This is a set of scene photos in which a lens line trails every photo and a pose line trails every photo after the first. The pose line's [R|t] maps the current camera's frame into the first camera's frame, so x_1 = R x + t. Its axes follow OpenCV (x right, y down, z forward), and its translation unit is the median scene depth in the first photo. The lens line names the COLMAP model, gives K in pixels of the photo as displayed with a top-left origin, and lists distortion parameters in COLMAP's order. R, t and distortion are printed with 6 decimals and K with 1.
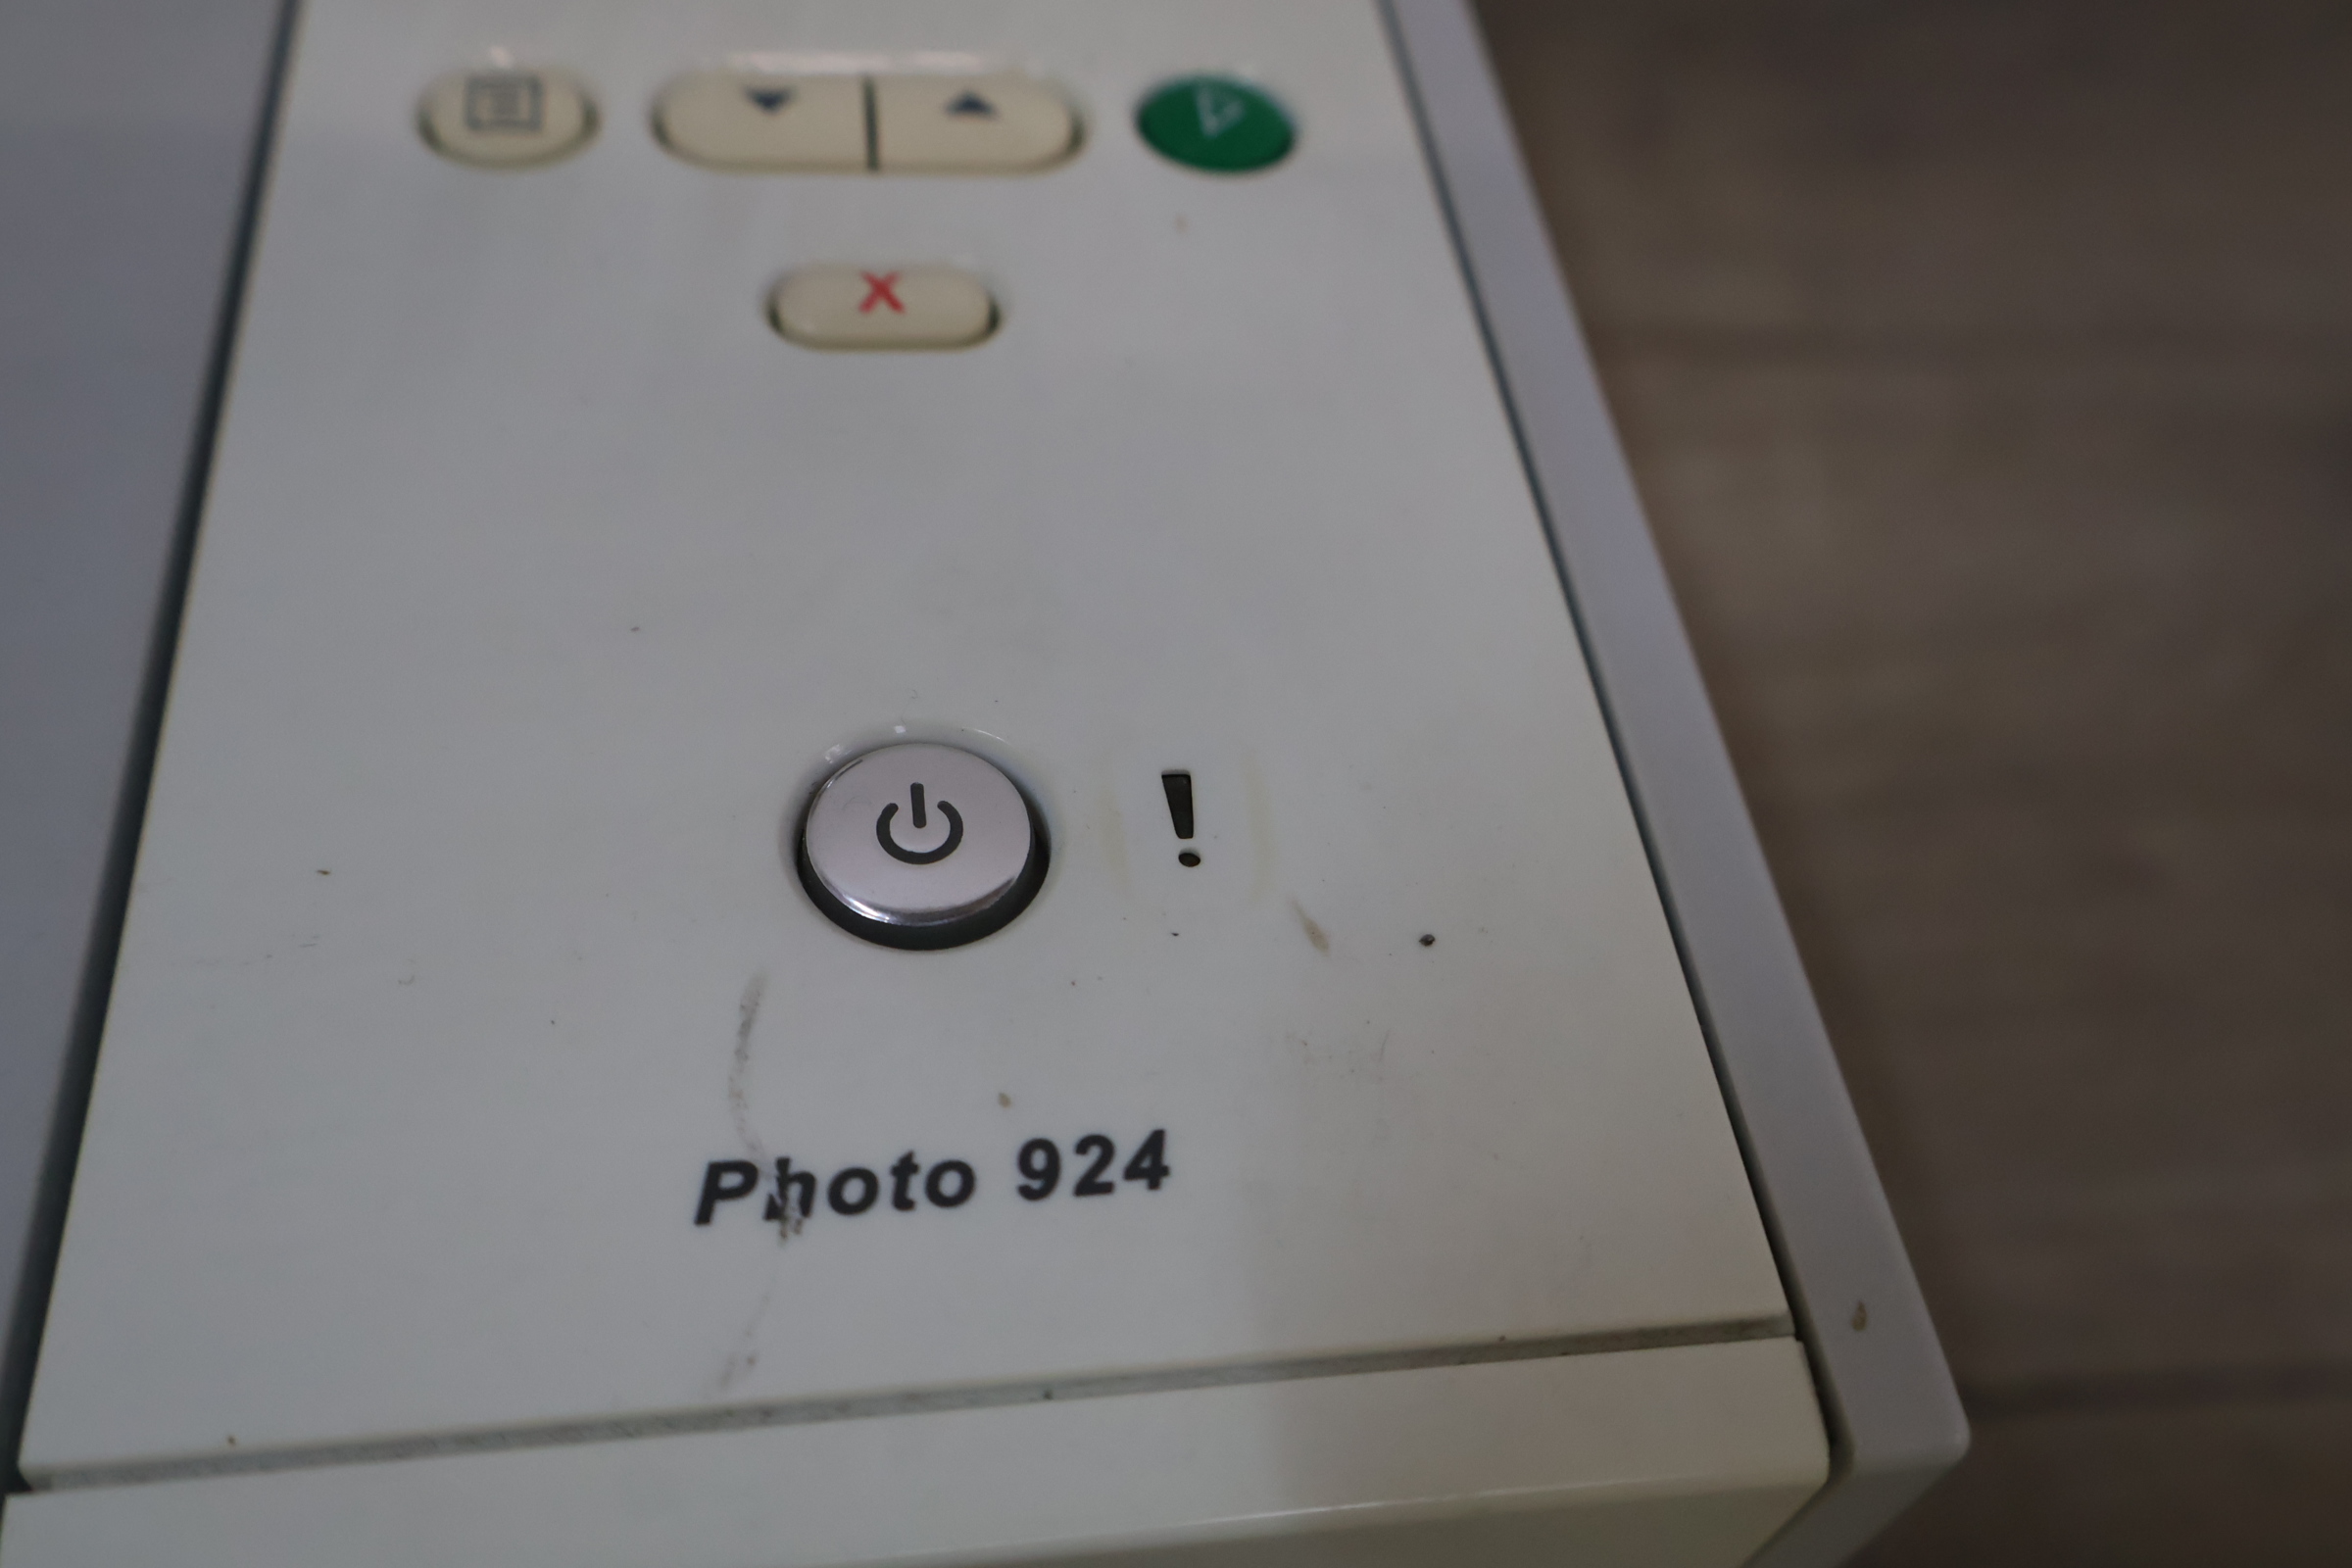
lens RADIAL K [[2101.8, 0, 1176.0], [0, 2101.8, 784.0], [0, 0, 1]] dist [-0.000851, 0.008769]
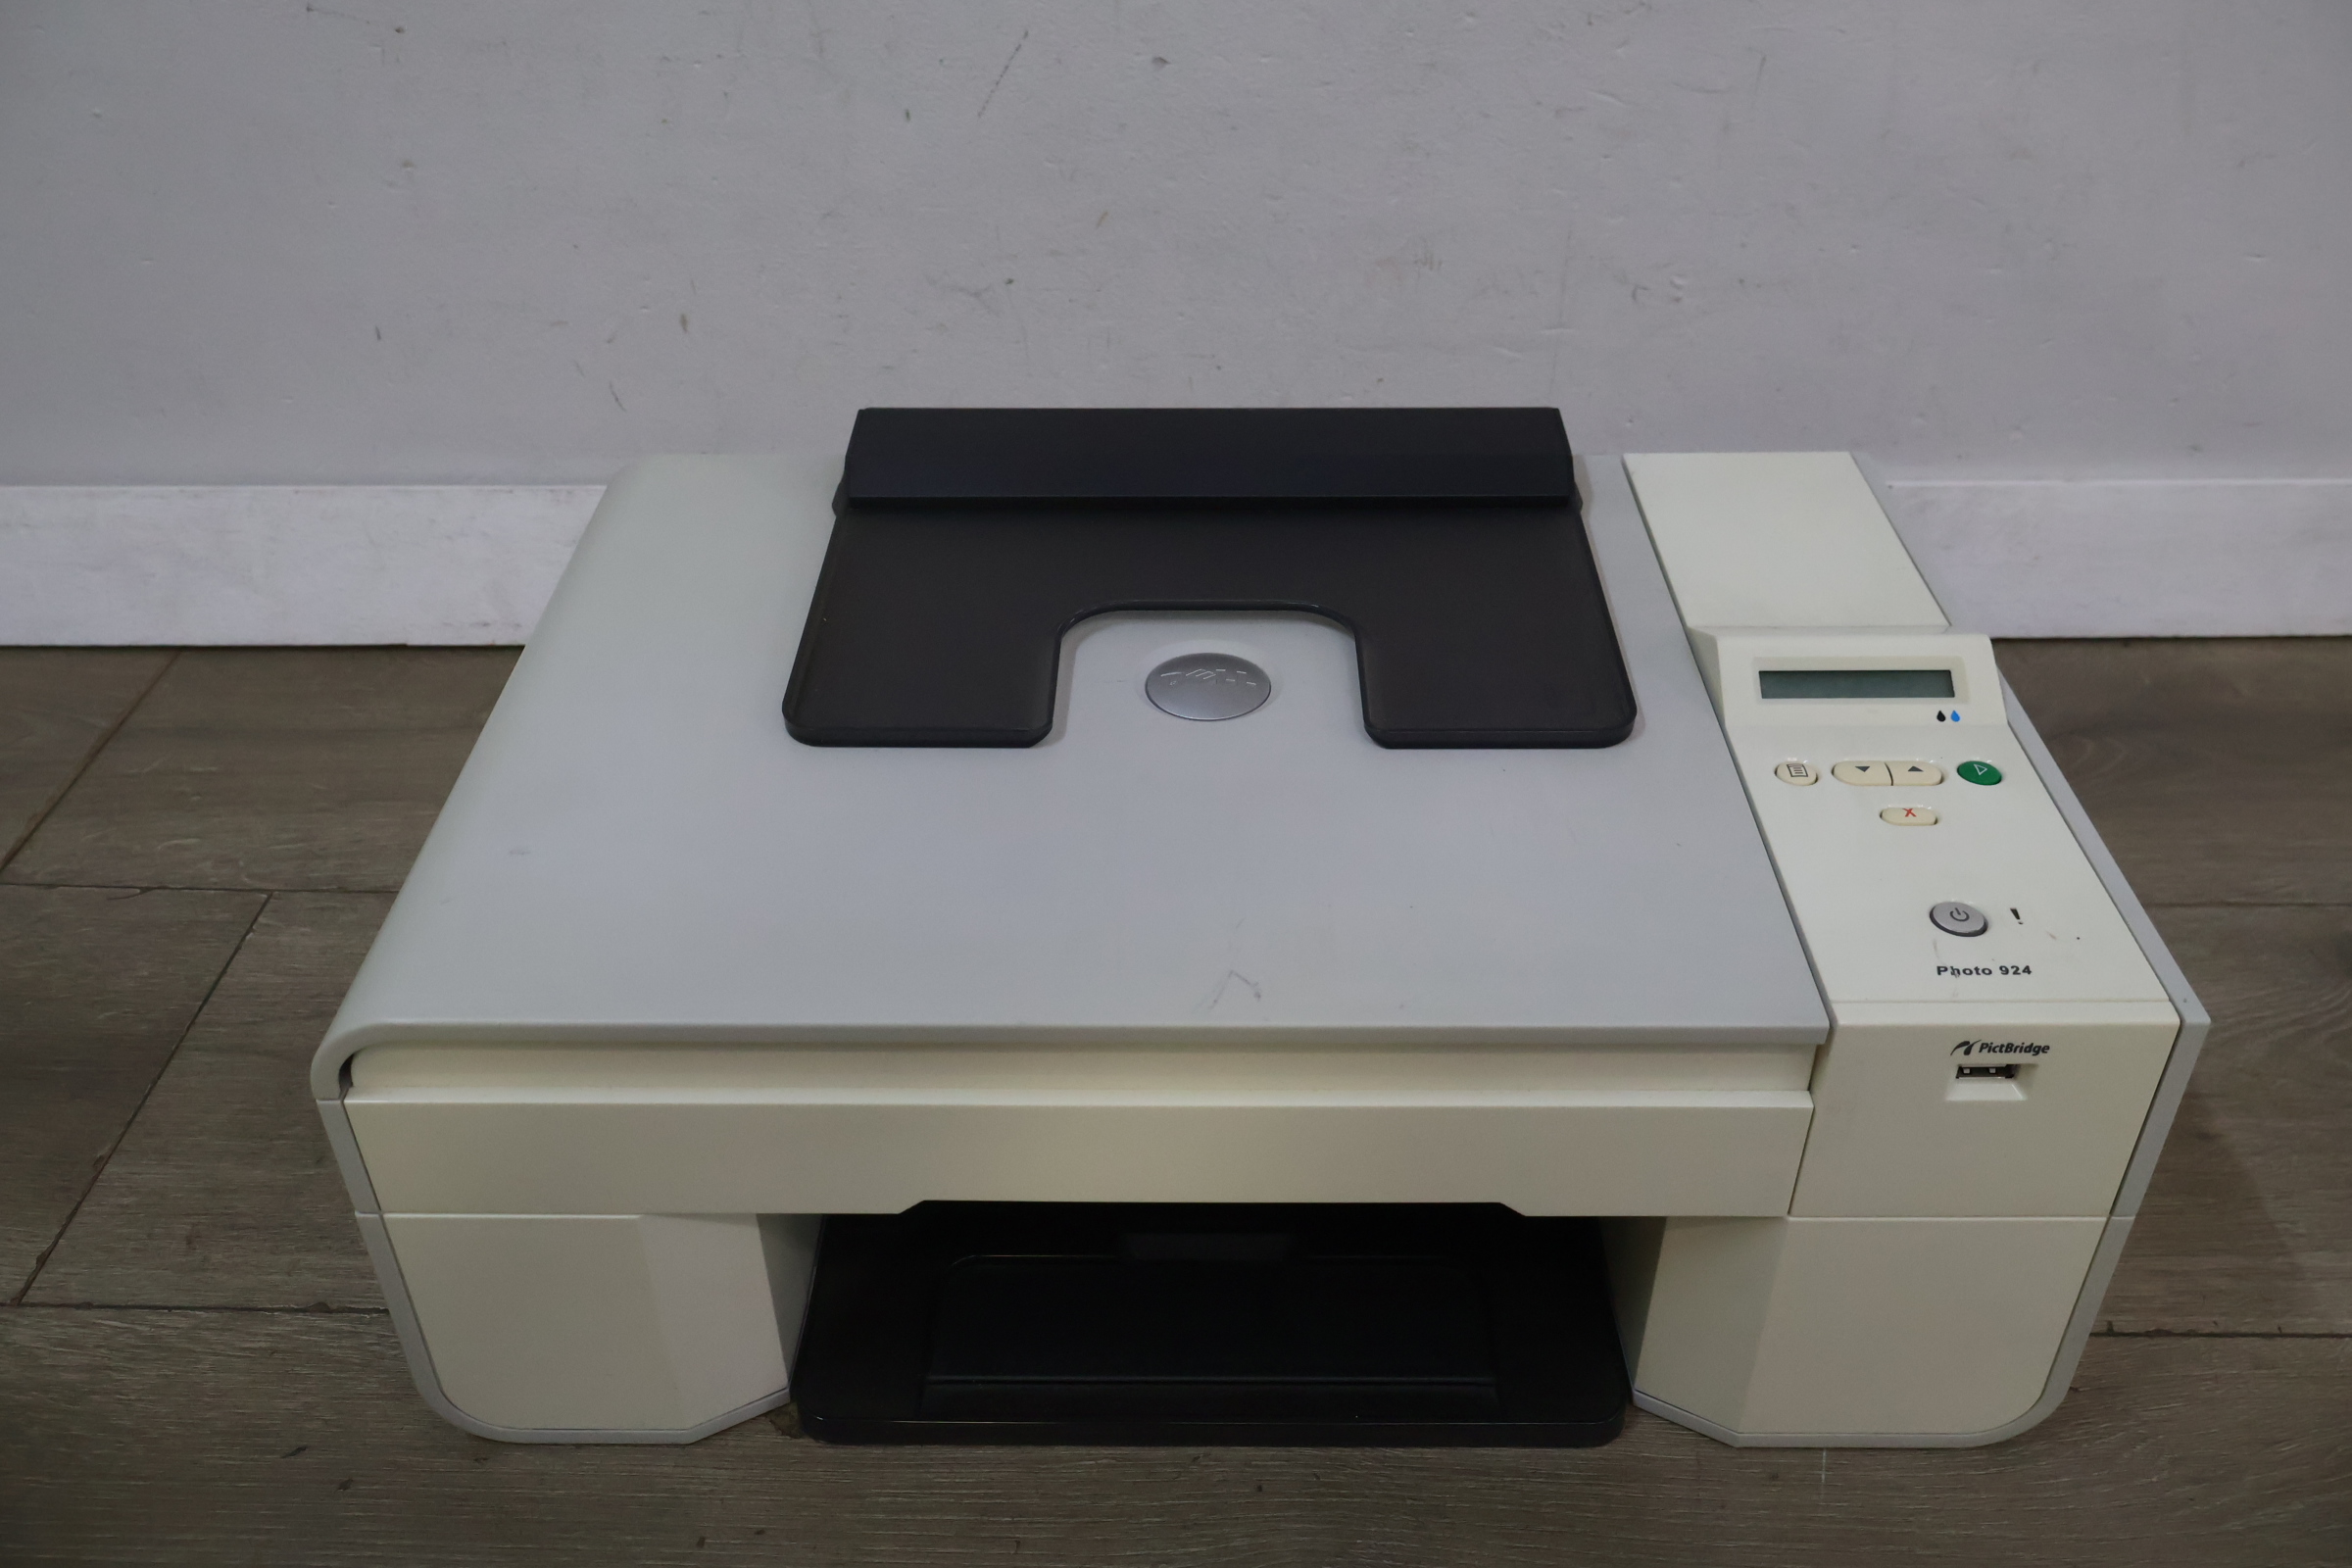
lens RADIAL K [[2003.1, 0, 1183.6], [0, 2003.1, 782.8], [0, 0, 1]] dist [-0.001094, -0.000636]
pose [[0.985017, -0.011691, -0.172060, -1.142653], [-0.042079, 0.951252, -0.305530, 1.274254], [0.167244, 0.308193, 0.936508, -3.846382]]
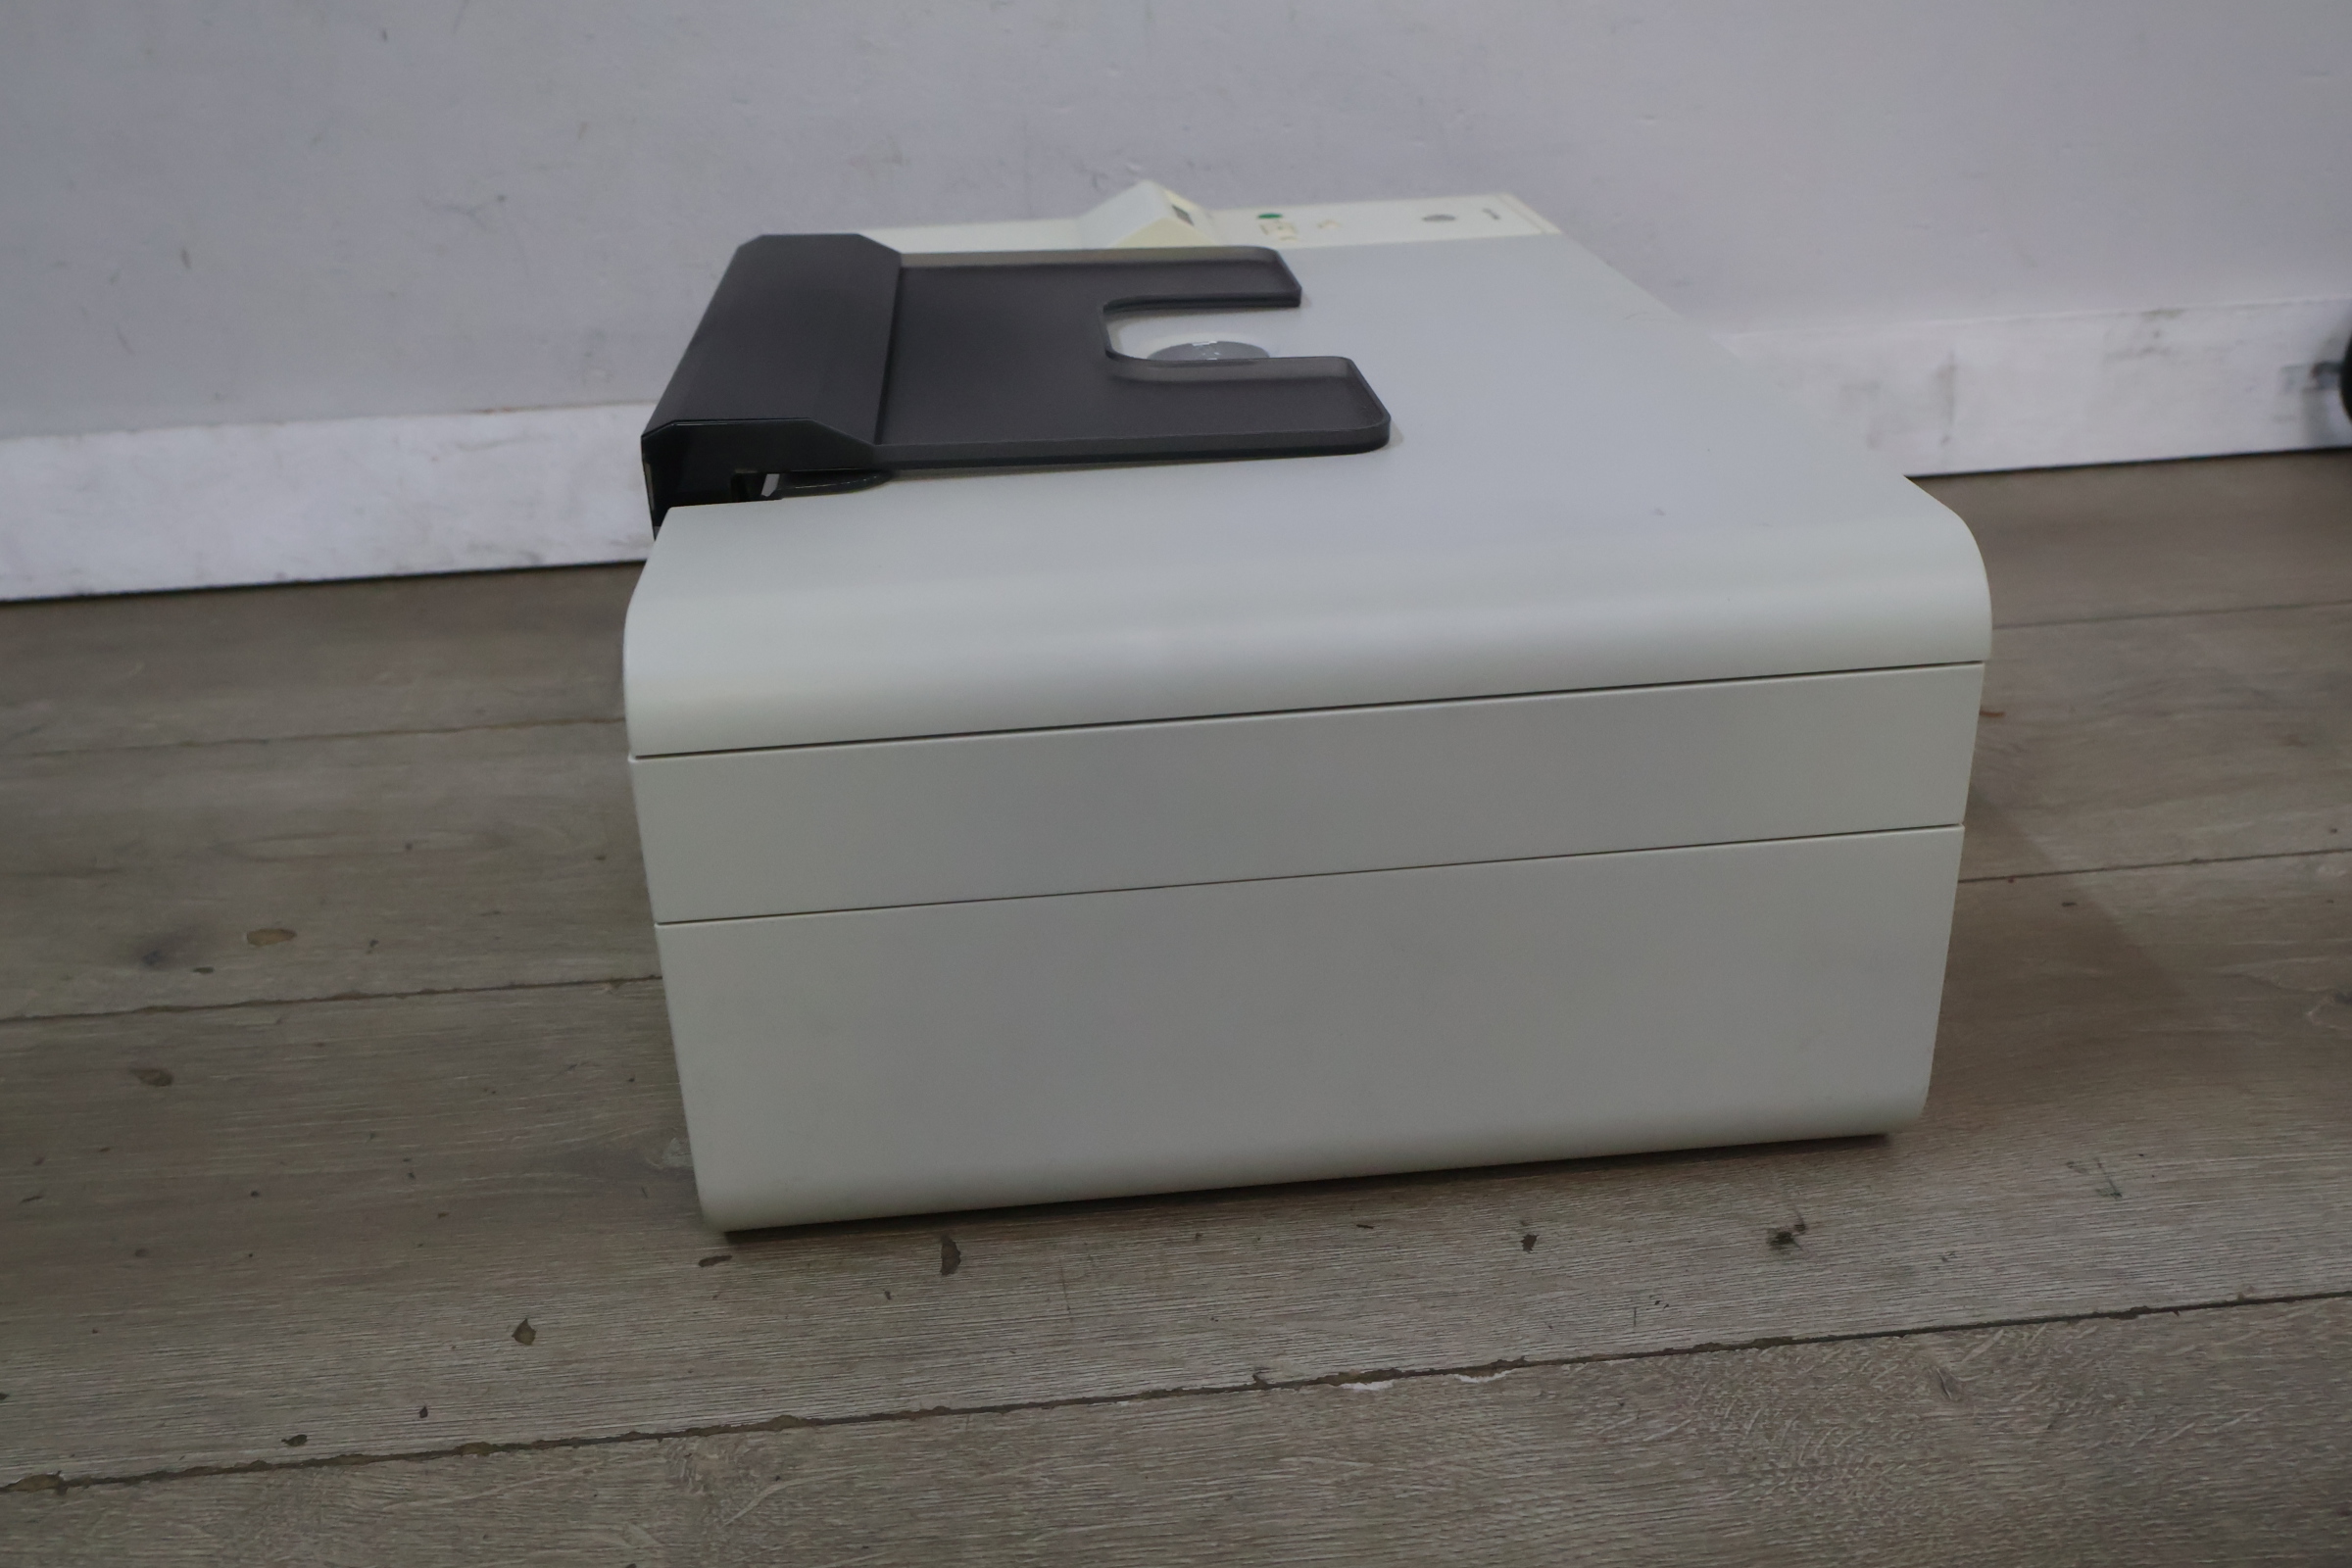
lens RADIAL K [[2101.8, 0, 1176.0], [0, 2101.8, 784.0], [0, 0, 1]] dist [-0.000851, 0.008769]
pose [[0.990632, -0.107431, -0.084302, 0.121788], [0.055410, 0.880449, -0.470891, 3.462228], [0.124812, 0.461809, 0.878154, -3.334863]]
